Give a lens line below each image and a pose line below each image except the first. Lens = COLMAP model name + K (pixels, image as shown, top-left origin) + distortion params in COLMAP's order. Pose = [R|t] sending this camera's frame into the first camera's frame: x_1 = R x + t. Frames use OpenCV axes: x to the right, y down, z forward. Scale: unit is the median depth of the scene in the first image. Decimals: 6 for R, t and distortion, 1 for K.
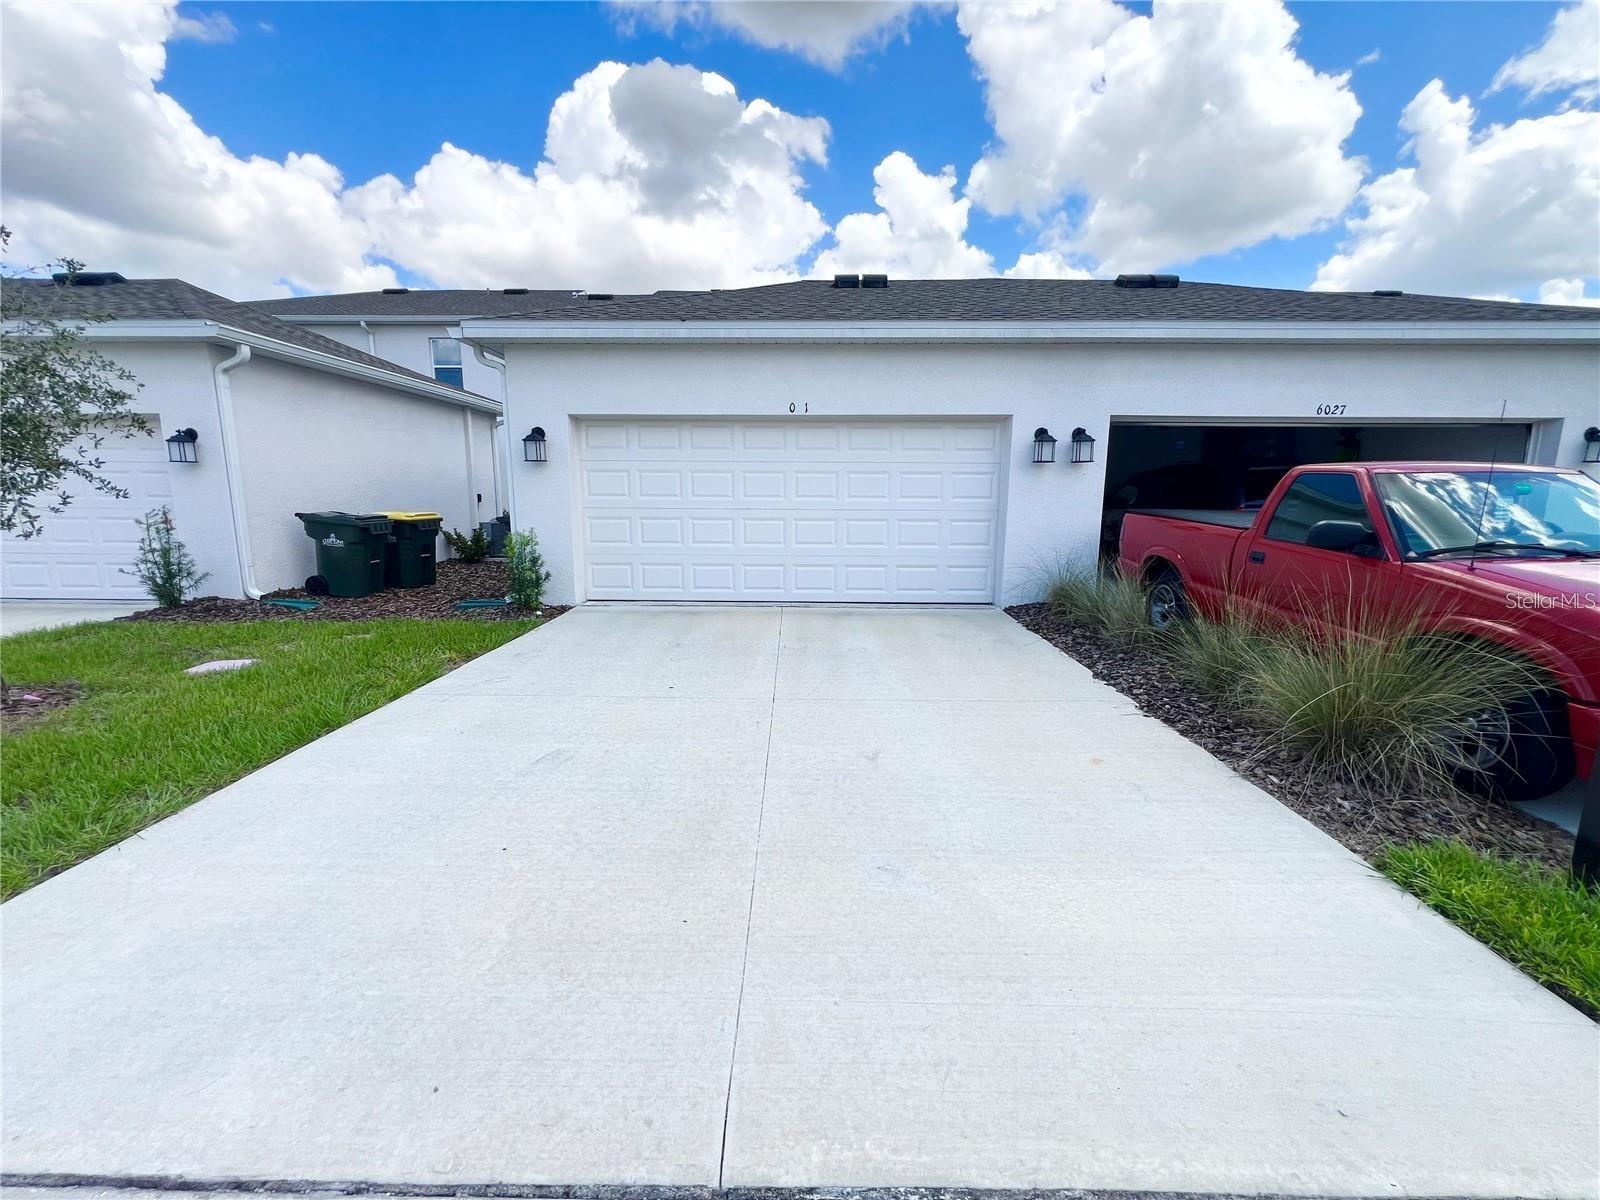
lens RADIAL K [[639.5, 0, 796.3], [0, 639.5, 599.8], [0, 0, 1]] dist [-0.000195, 0.000013]
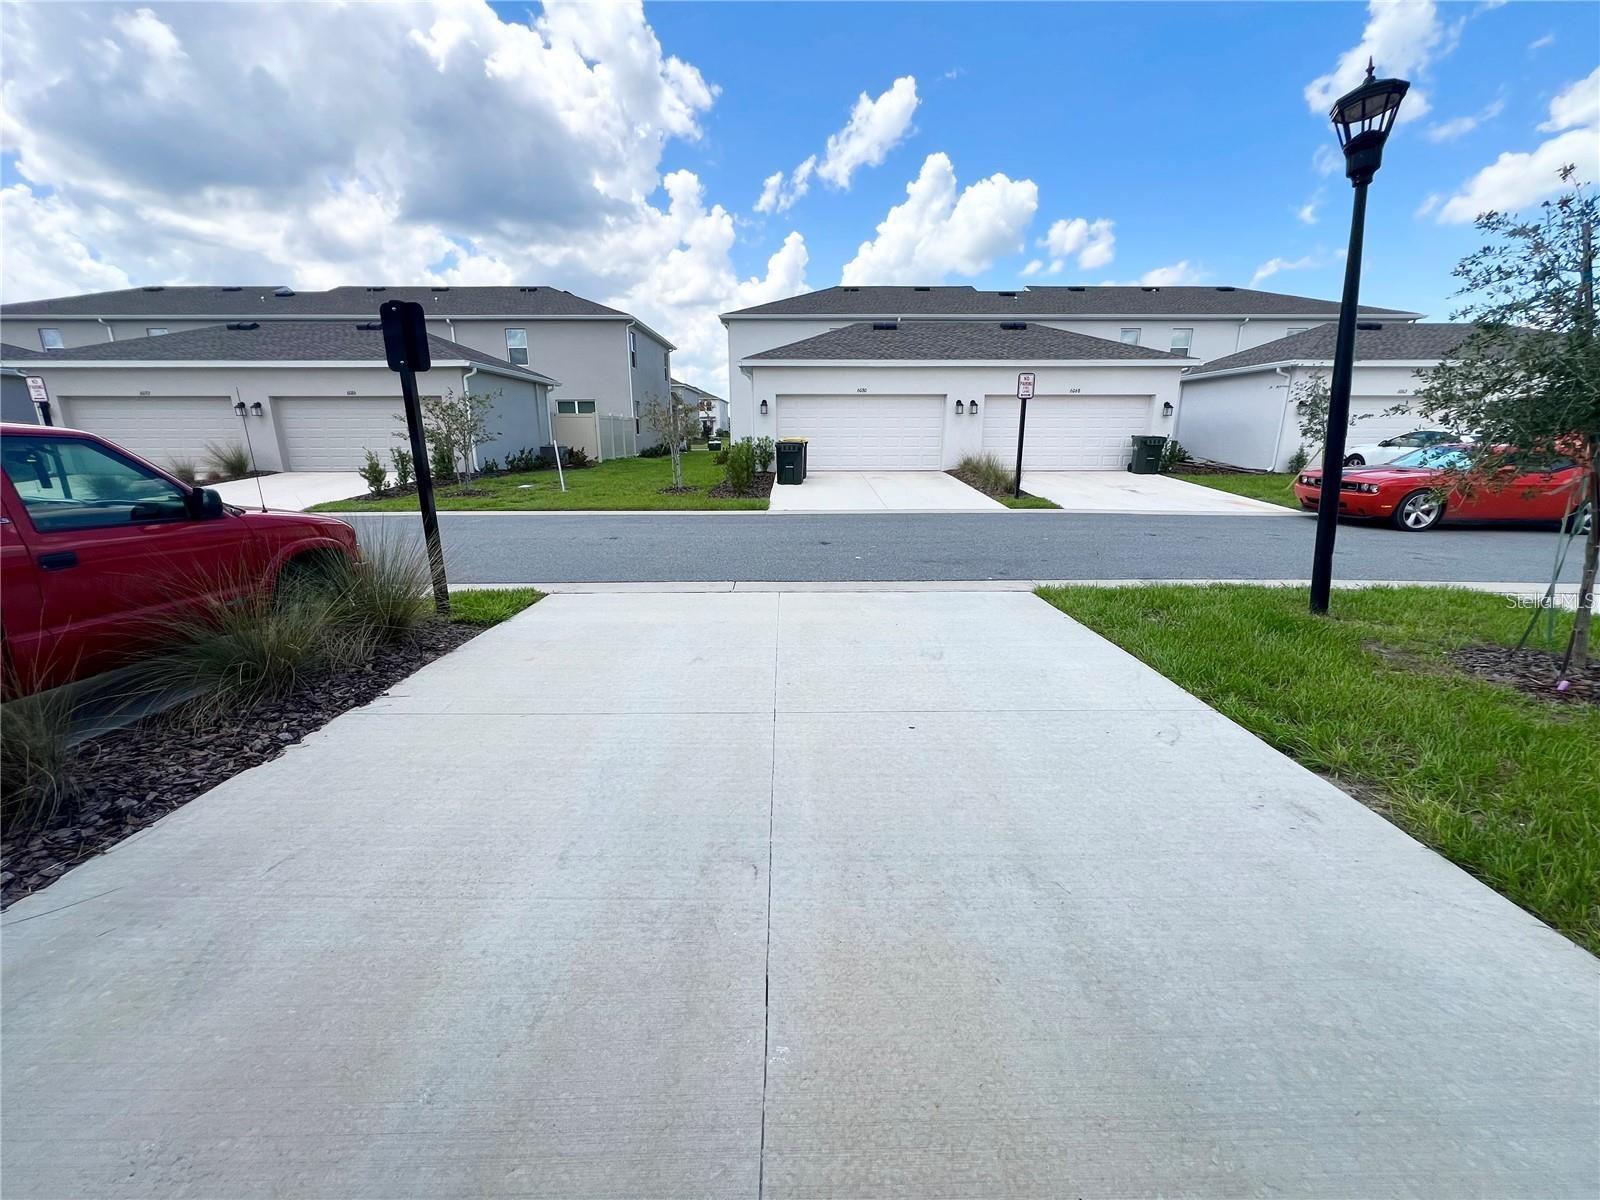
lens RADIAL K [[639.5, 0, 796.3], [0, 639.5, 599.8], [0, 0, 1]] dist [-0.000195, 0.000013]
pose [[-0.999756, -0.001160, -0.022070, -0.052524], [-0.010100, 0.912221, 0.409575, -0.386444], [0.019658, 0.409697, -0.912010, 2.037520]]
